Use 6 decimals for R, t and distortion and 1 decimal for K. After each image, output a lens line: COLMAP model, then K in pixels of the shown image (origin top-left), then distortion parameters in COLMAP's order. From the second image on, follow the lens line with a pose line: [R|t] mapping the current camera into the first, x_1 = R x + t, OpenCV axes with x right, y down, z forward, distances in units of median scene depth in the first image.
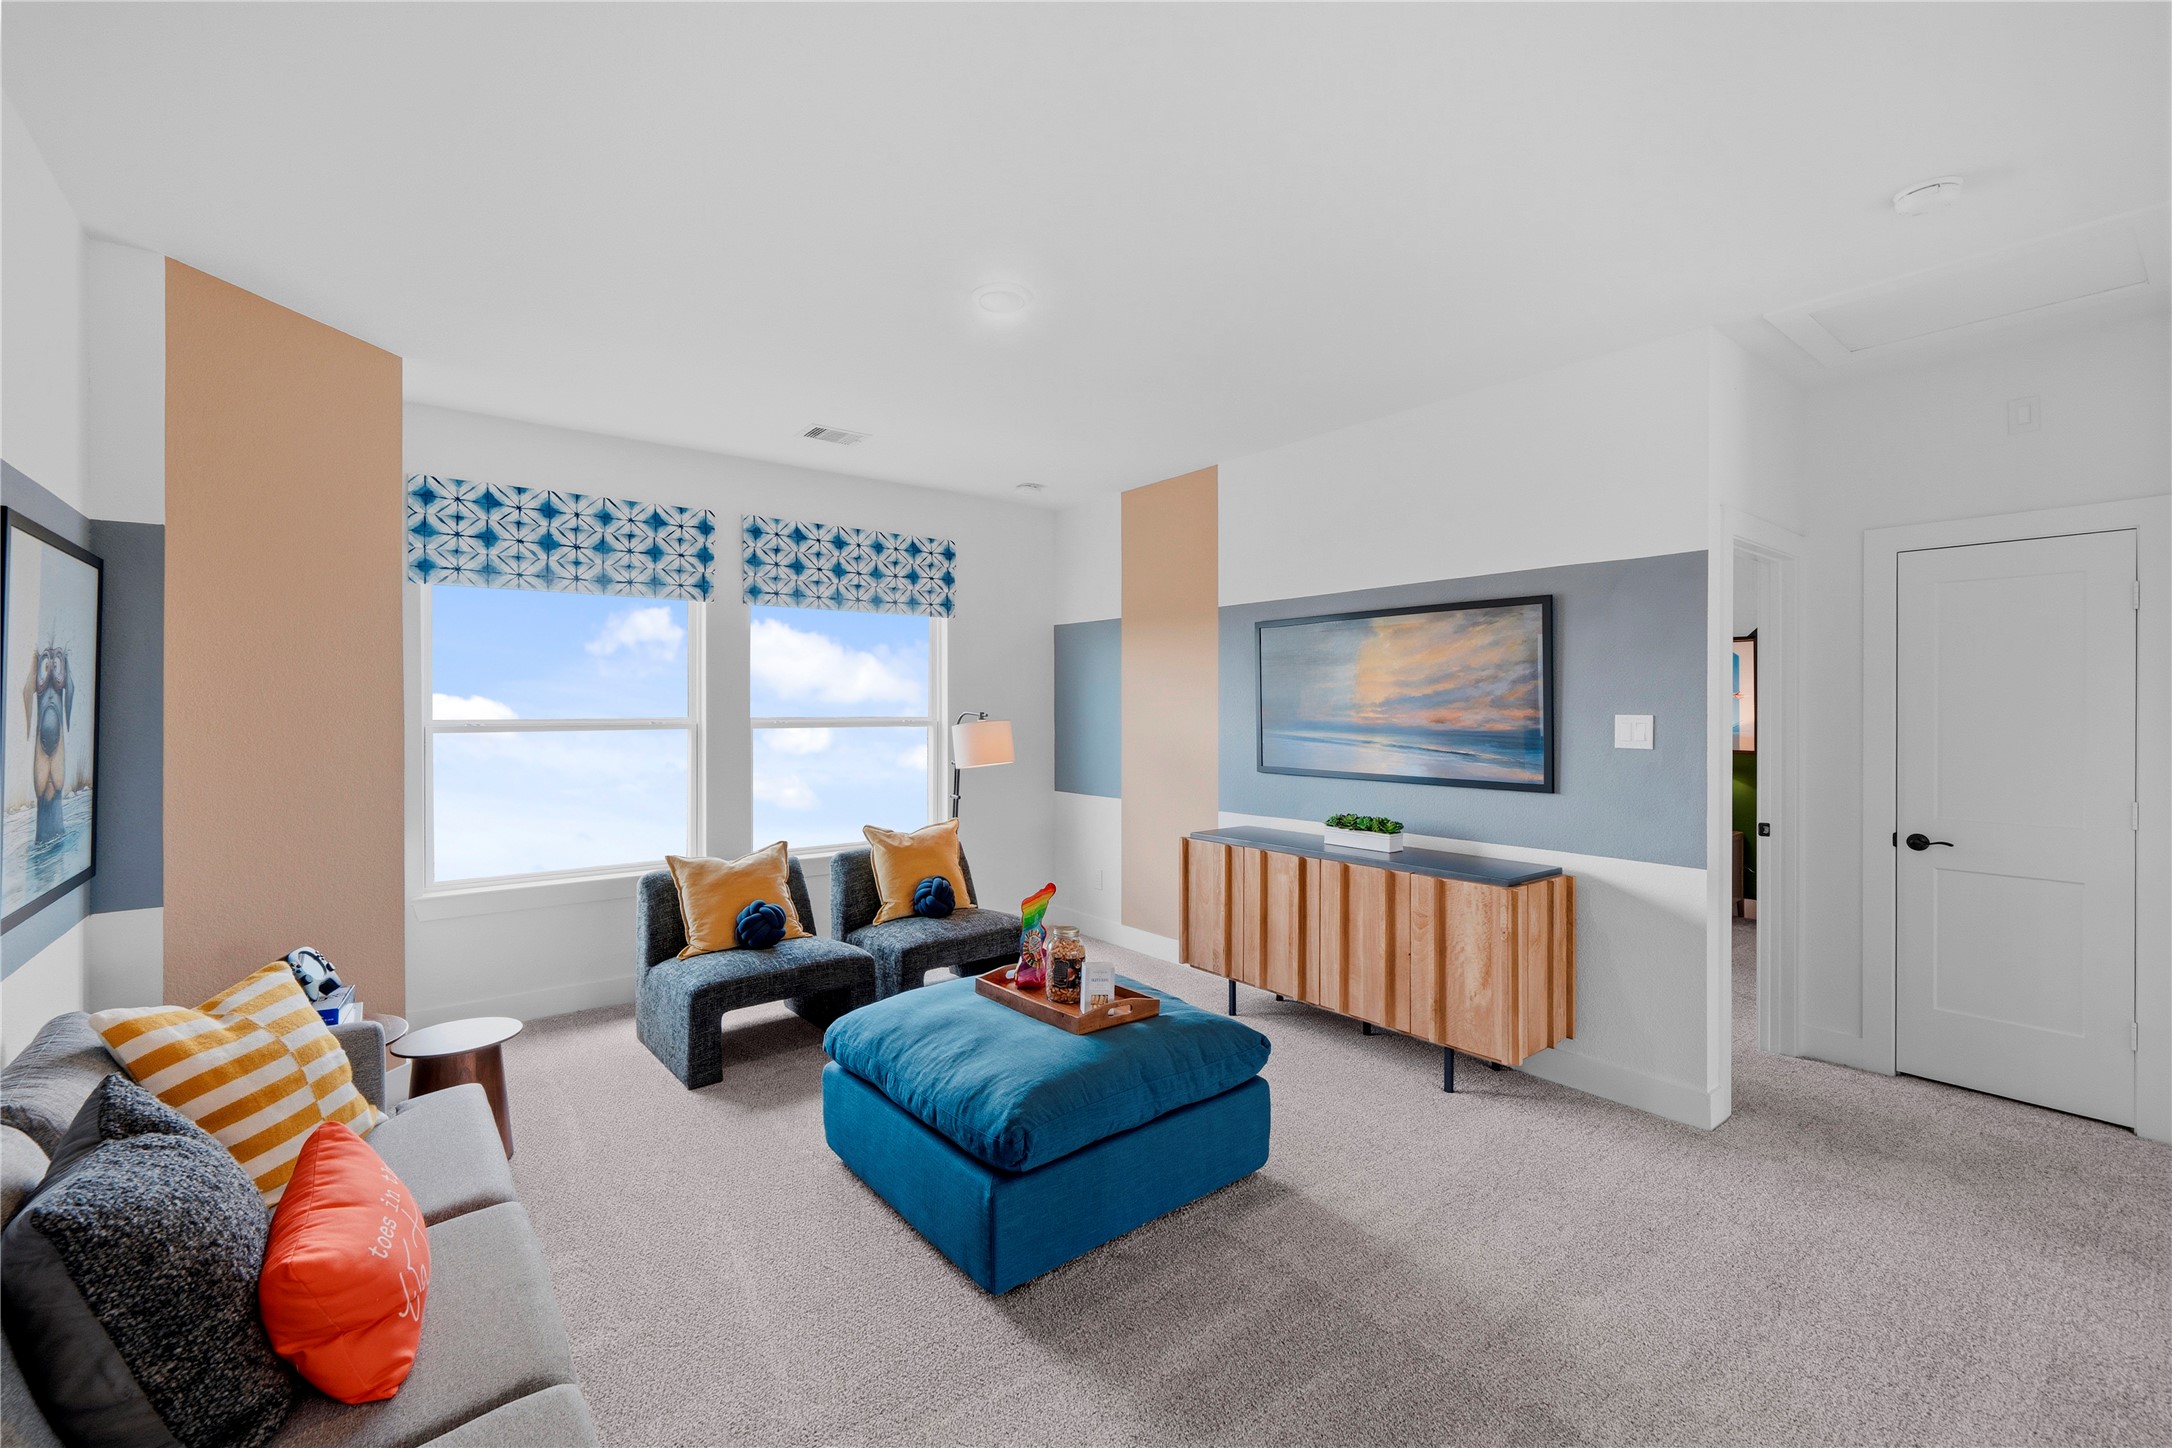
lens RADIAL K [[857.4, 0, 1080.2], [0, 857.4, 724.6], [0, 0, 1]] dist [-0.002339, 0.000046]
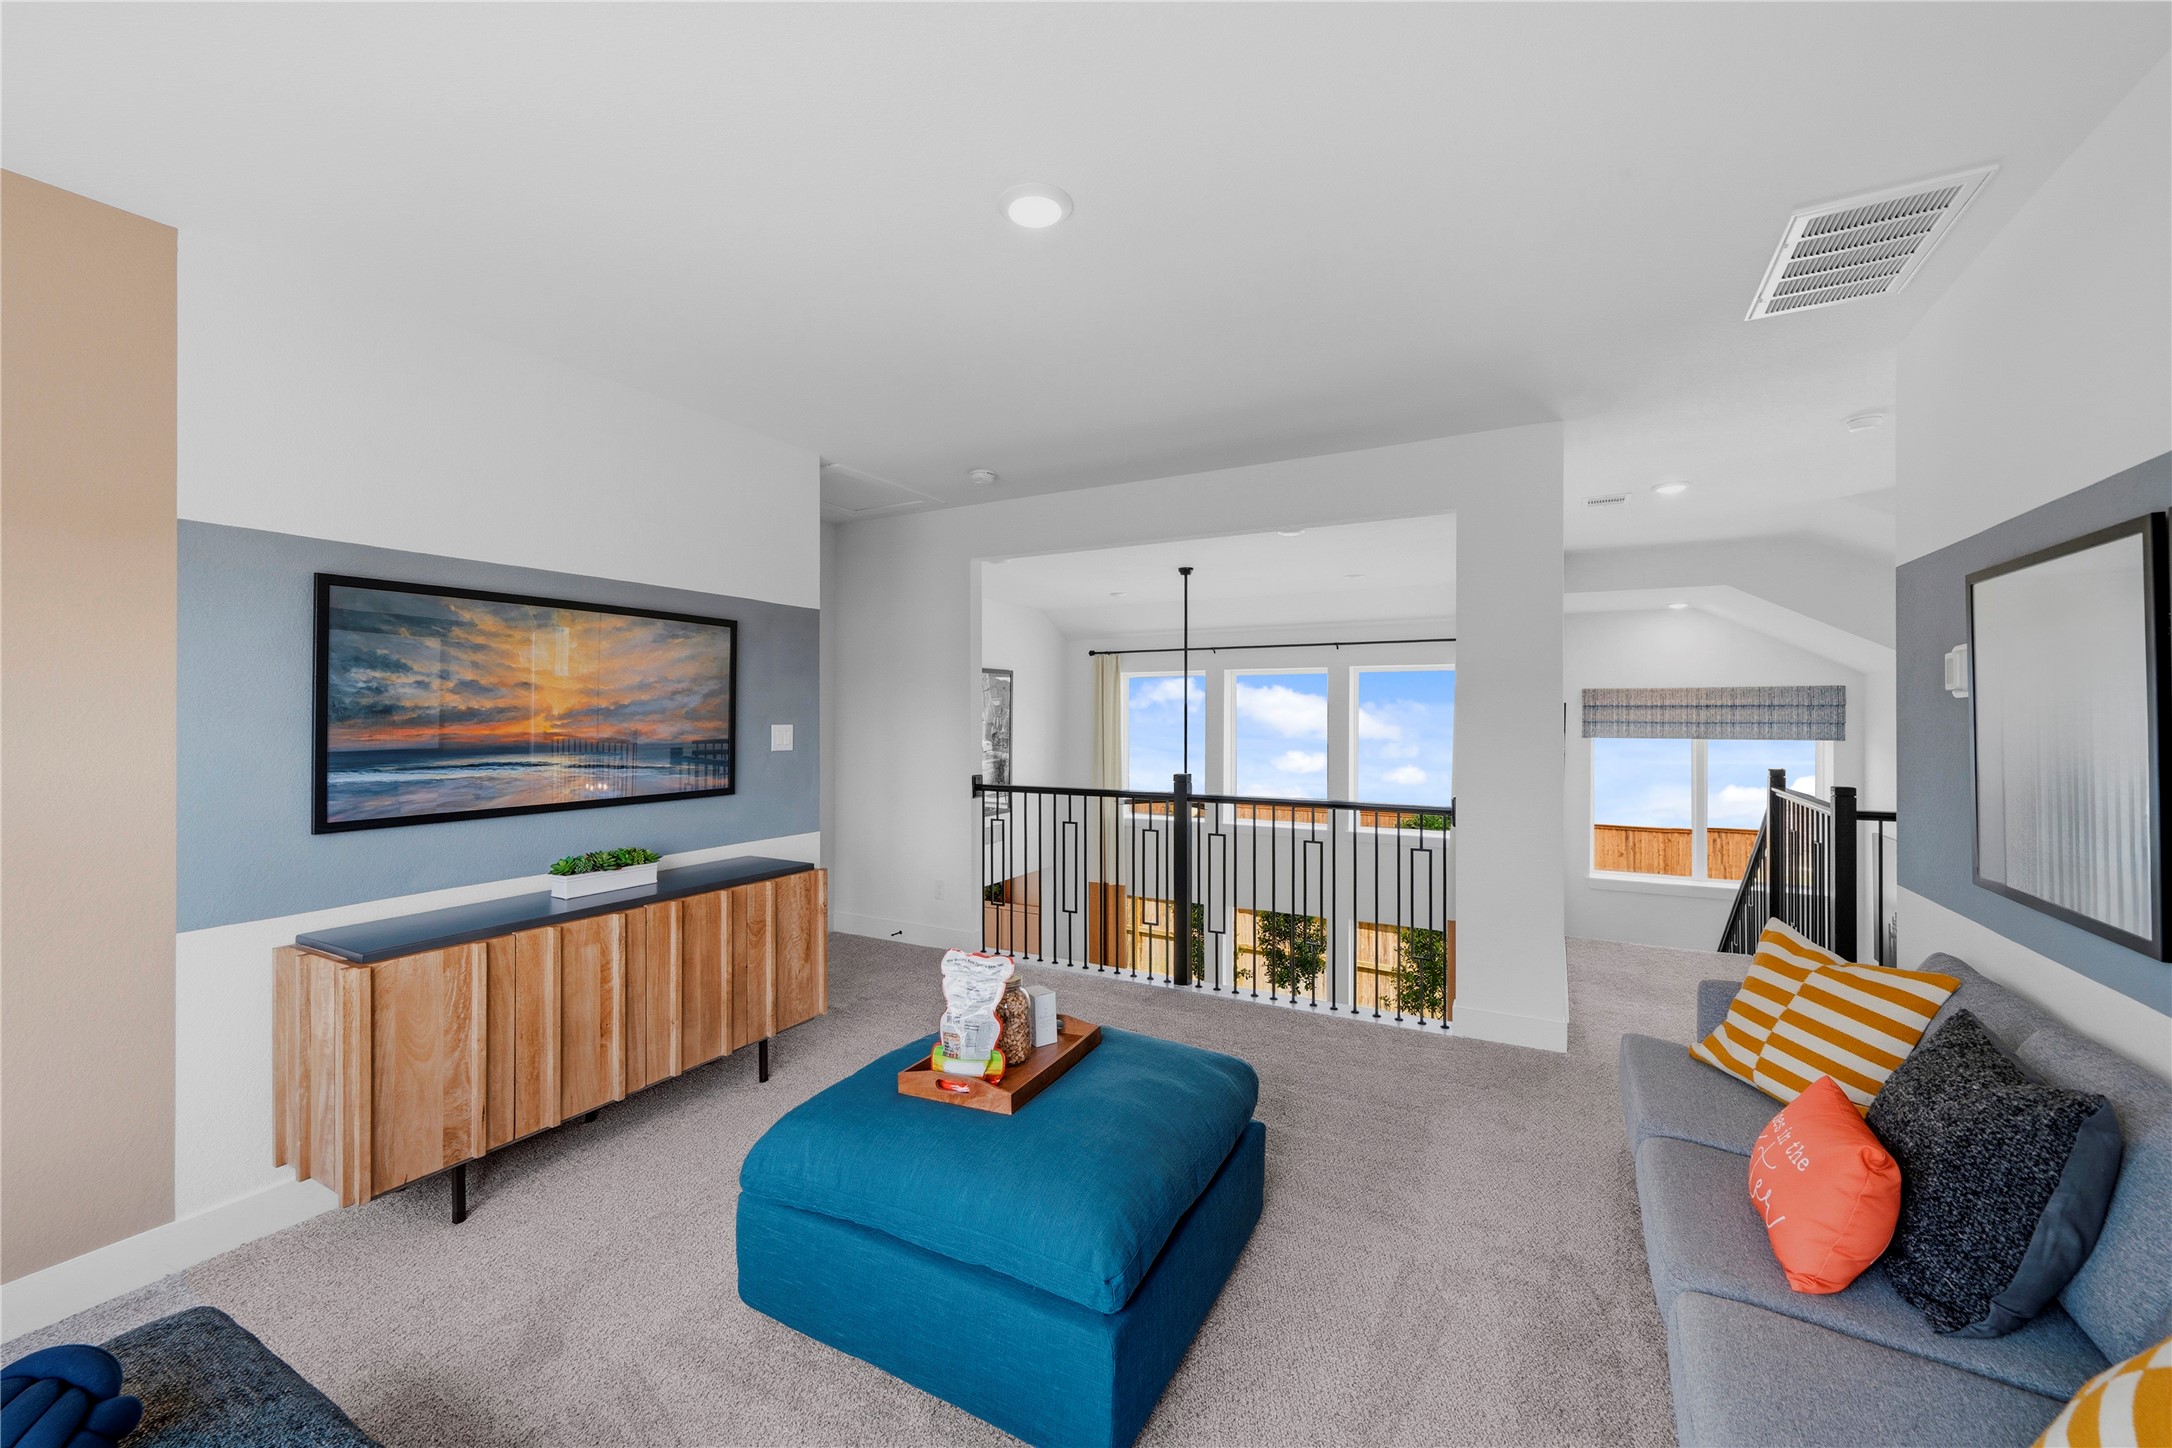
lens RADIAL K [[857.4, 0, 1080.2], [0, 857.4, 724.6], [0, 0, 1]] dist [-0.002339, 0.000046]
pose [[-0.350212, -0.005062, 0.936657, -0.631751], [0.024471, 0.999595, 0.014551, -0.016920], [-0.936351, 0.028017, -0.349946, 0.897205]]
